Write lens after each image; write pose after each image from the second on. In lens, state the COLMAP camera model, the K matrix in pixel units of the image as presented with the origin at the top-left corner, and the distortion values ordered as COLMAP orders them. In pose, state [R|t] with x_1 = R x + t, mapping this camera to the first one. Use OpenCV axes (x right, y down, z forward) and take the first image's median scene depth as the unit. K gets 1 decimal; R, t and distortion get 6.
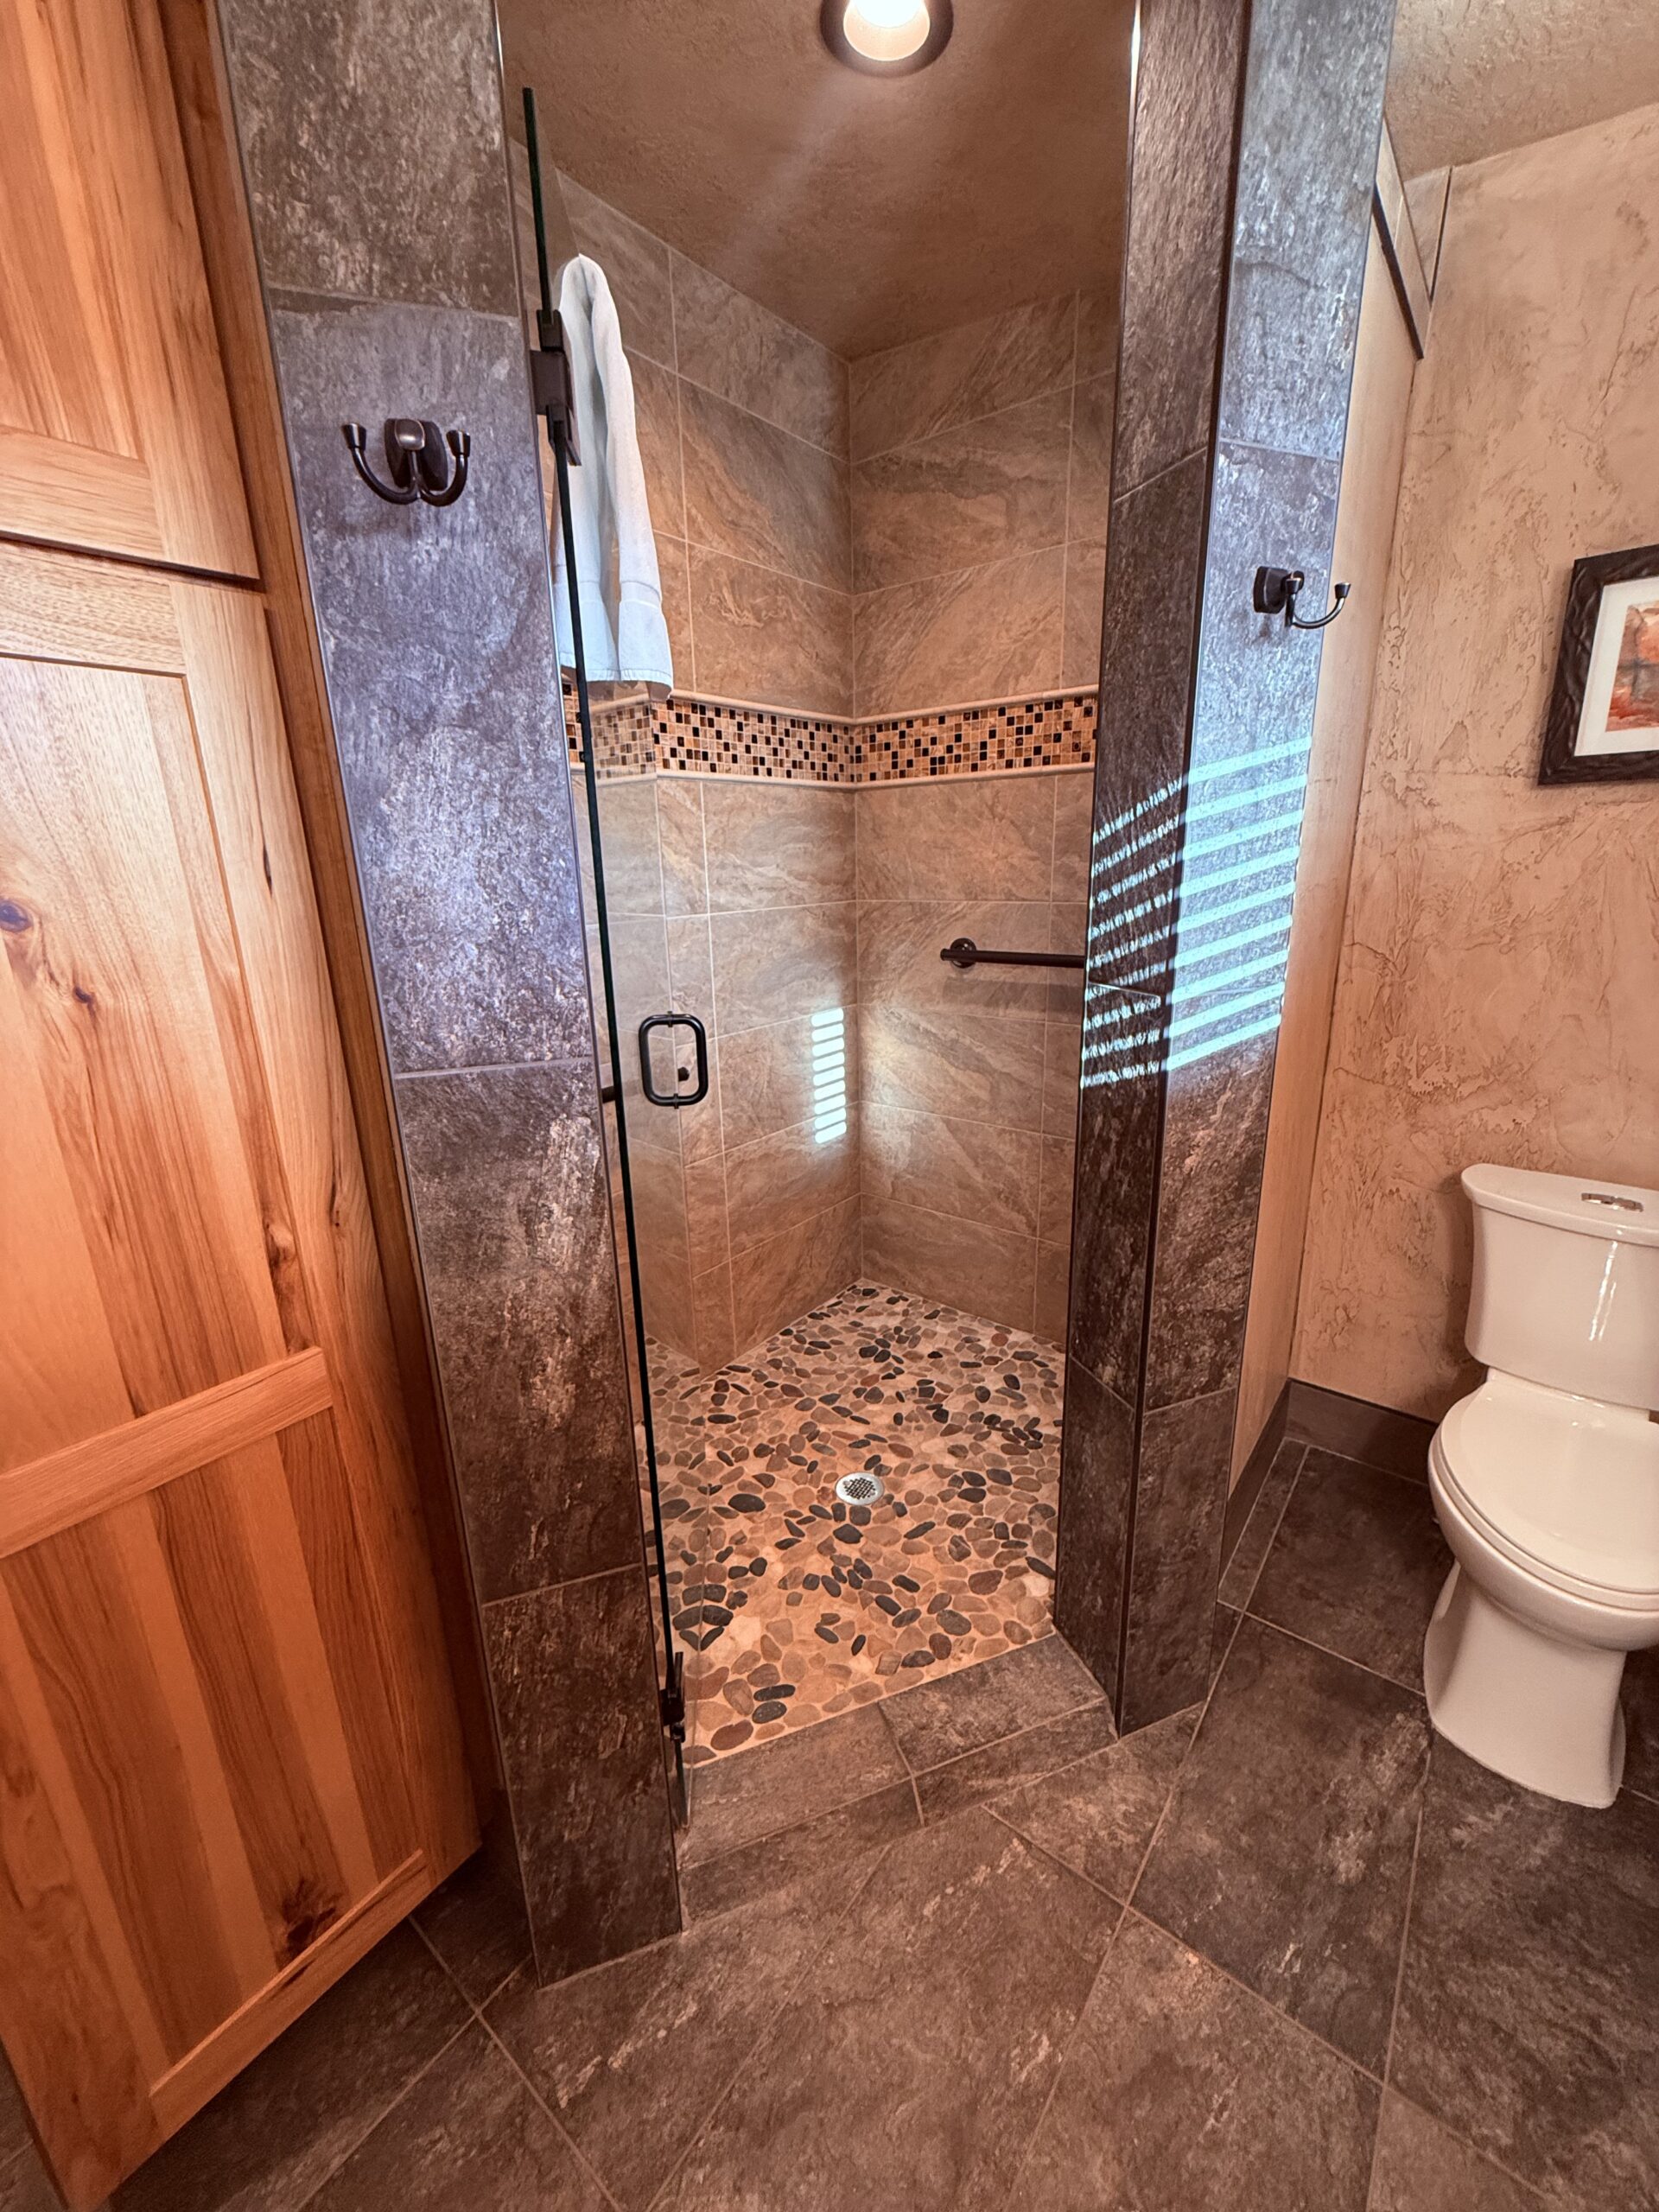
lens RADIAL K [[885.1, 0, 830.3], [0, 885.1, 1100.5], [0, 0, 1]] dist [-0.001446, 0.000010]
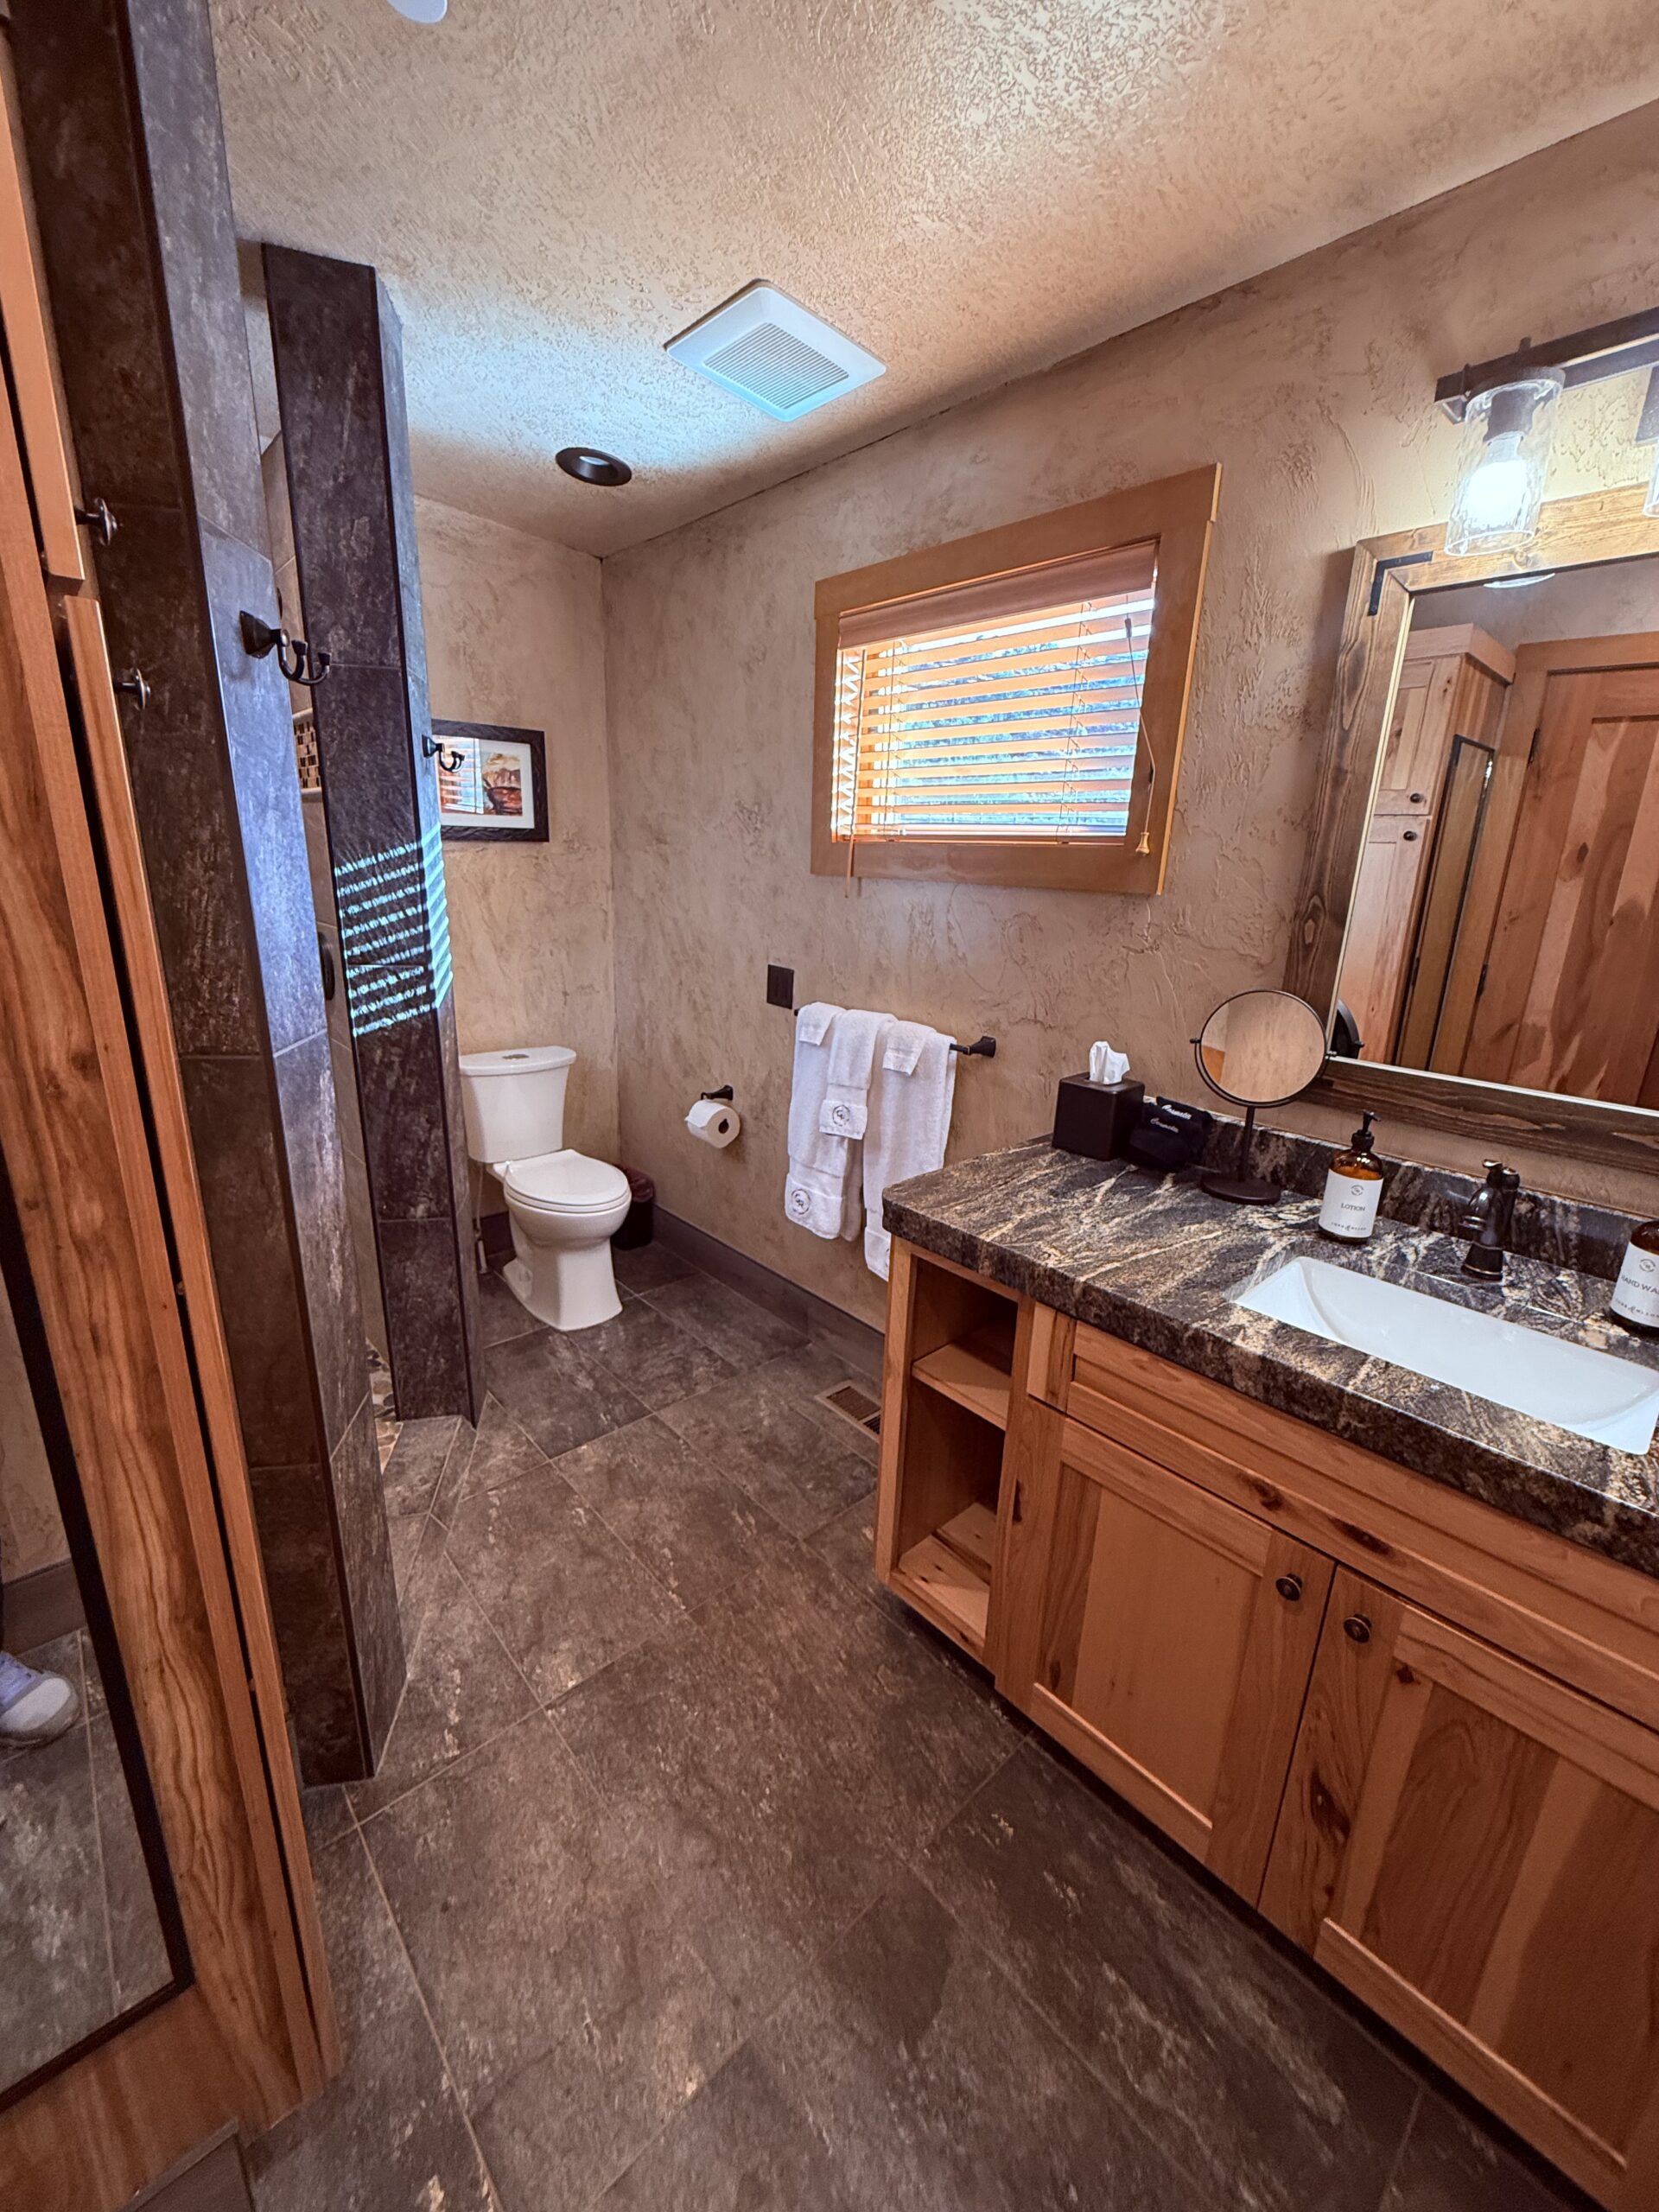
lens RADIAL K [[885.1, 0, 829.6], [0, 885.1, 1105.7], [0, 0, 1]] dist [-0.001446, 0.000010]
pose [[0.161716, -0.239943, 0.957223, -1.133876], [0.226896, 0.953044, 0.200563, -0.022152], [-0.960399, 0.184755, 0.208564, -0.071448]]
